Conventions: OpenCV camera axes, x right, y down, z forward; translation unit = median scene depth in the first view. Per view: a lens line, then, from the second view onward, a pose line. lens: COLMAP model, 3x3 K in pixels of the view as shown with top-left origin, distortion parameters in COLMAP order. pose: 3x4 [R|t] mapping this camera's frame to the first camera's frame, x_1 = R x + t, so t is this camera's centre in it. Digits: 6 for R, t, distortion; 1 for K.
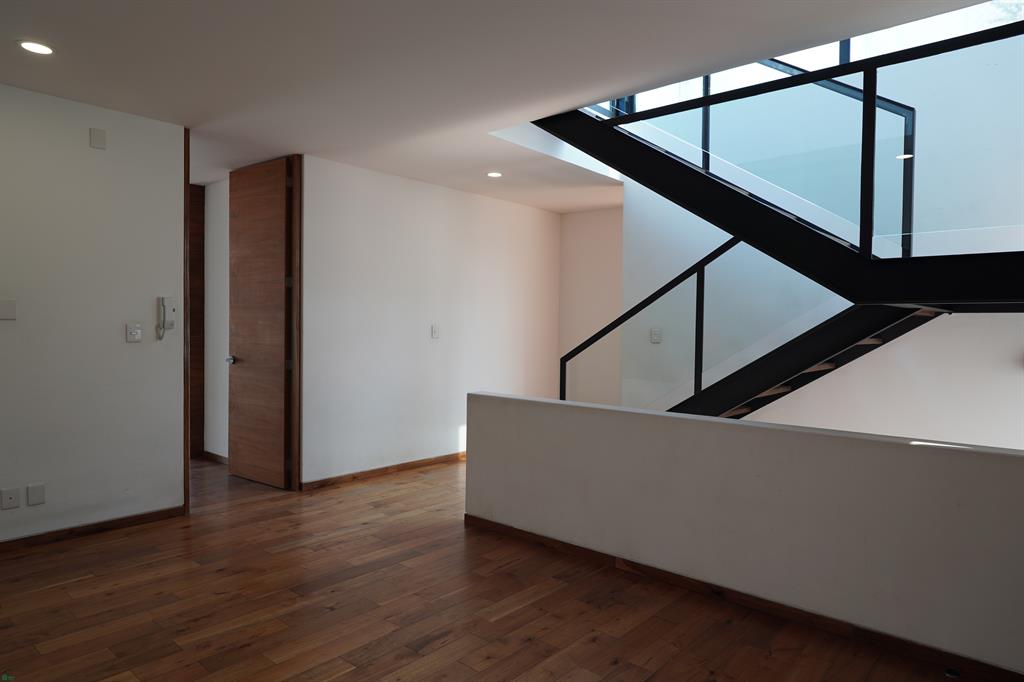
lens RADIAL K [[634.3, 0, 512.0], [0, 634.3, 341.0], [0, 0, 1]] dist [-0.019660, 0.012956]
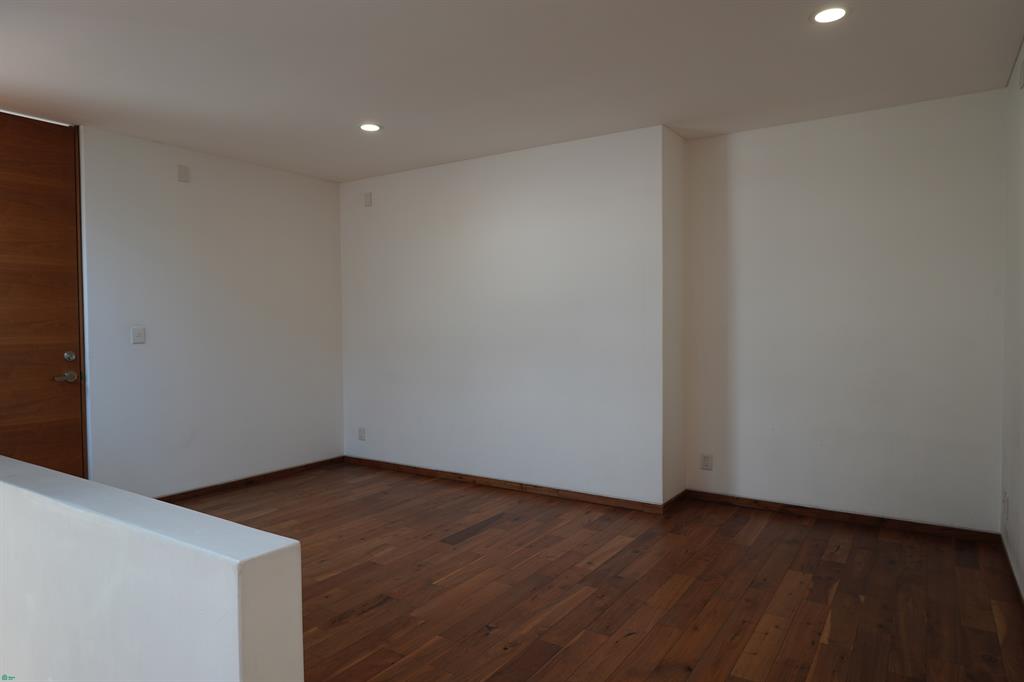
lens RADIAL K [[634.3, 0, 512.0], [0, 634.3, 341.0], [0, 0, 1]] dist [-0.019660, 0.012956]
pose [[-0.990783, 0.001234, -0.135449, -0.154770], [-0.006409, 0.998411, 0.055977, -0.040942], [0.135303, 0.056330, -0.989202, 1.519661]]
